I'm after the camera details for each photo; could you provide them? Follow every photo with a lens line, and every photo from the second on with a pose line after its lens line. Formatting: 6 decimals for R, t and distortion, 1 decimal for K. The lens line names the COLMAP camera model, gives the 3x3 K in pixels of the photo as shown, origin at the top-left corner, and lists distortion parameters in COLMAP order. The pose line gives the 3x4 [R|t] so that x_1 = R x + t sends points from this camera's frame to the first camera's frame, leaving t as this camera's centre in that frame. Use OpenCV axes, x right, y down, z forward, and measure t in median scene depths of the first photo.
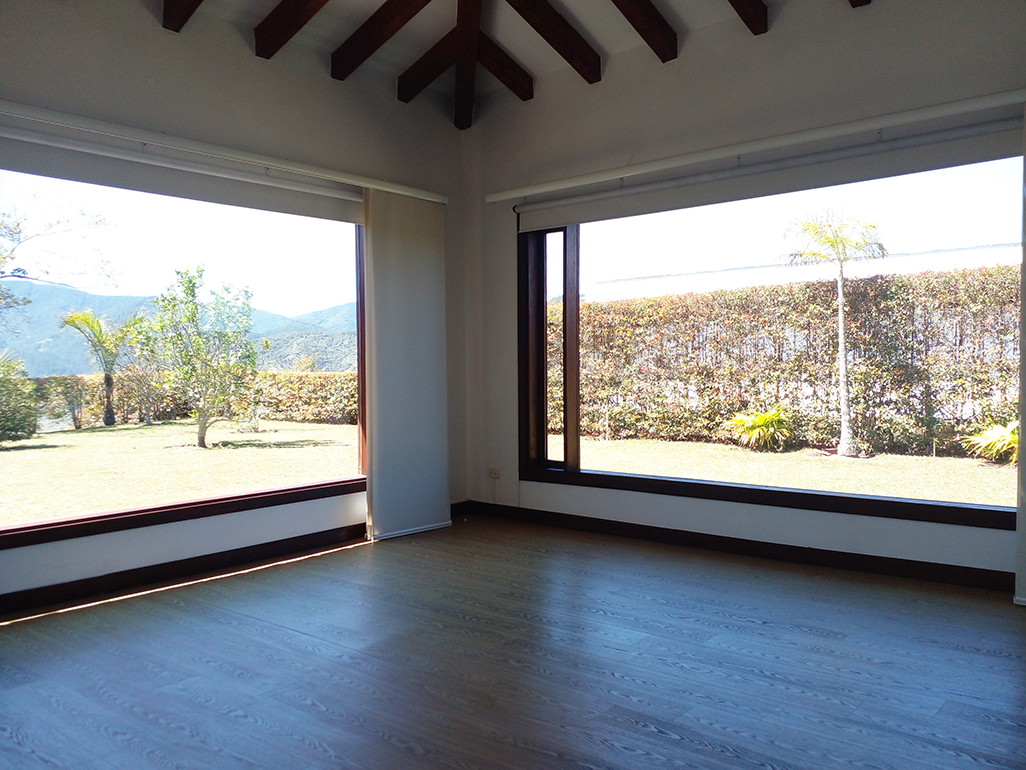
lens RADIAL K [[824.0, 0, 519.7], [0, 824.0, 386.8], [0, 0, 1]] dist [0.103053, -0.150351]
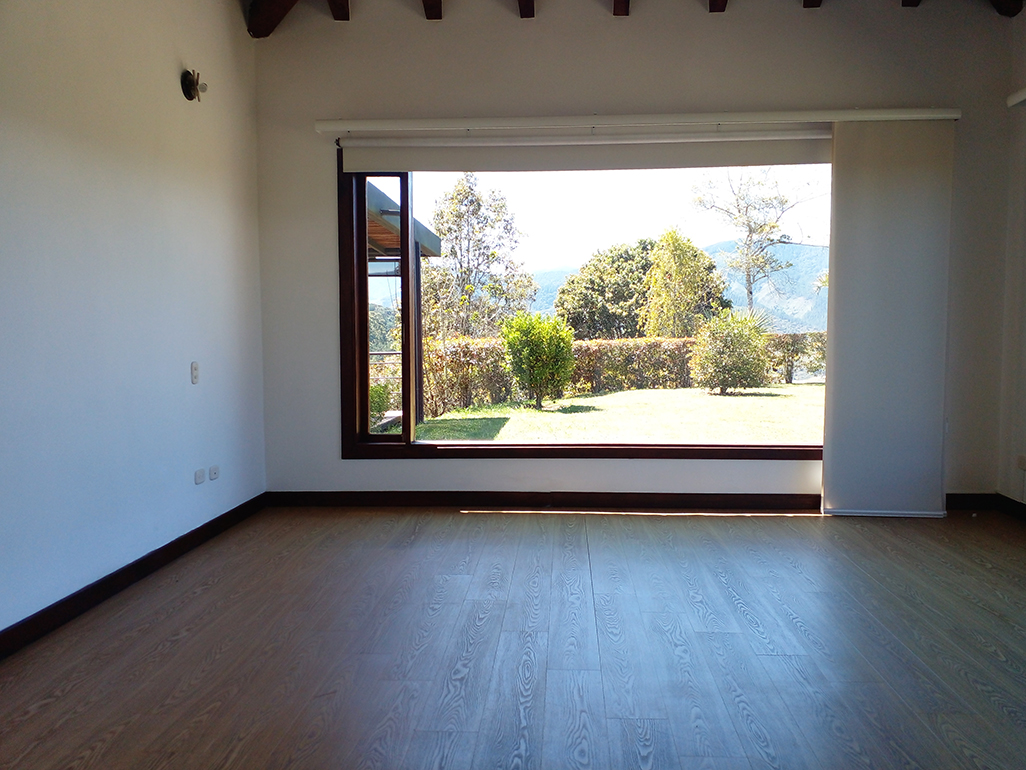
lens RADIAL K [[830.9, 0, 548.3], [0, 830.9, 392.1], [0, 0, 1]] dist [0.108149, -0.139145]
pose [[0.615300, 0.067336, -0.785412, 0.353171], [-0.023147, 0.997459, 0.067381, -0.004169], [0.787953, -0.023280, 0.615295, 0.192491]]
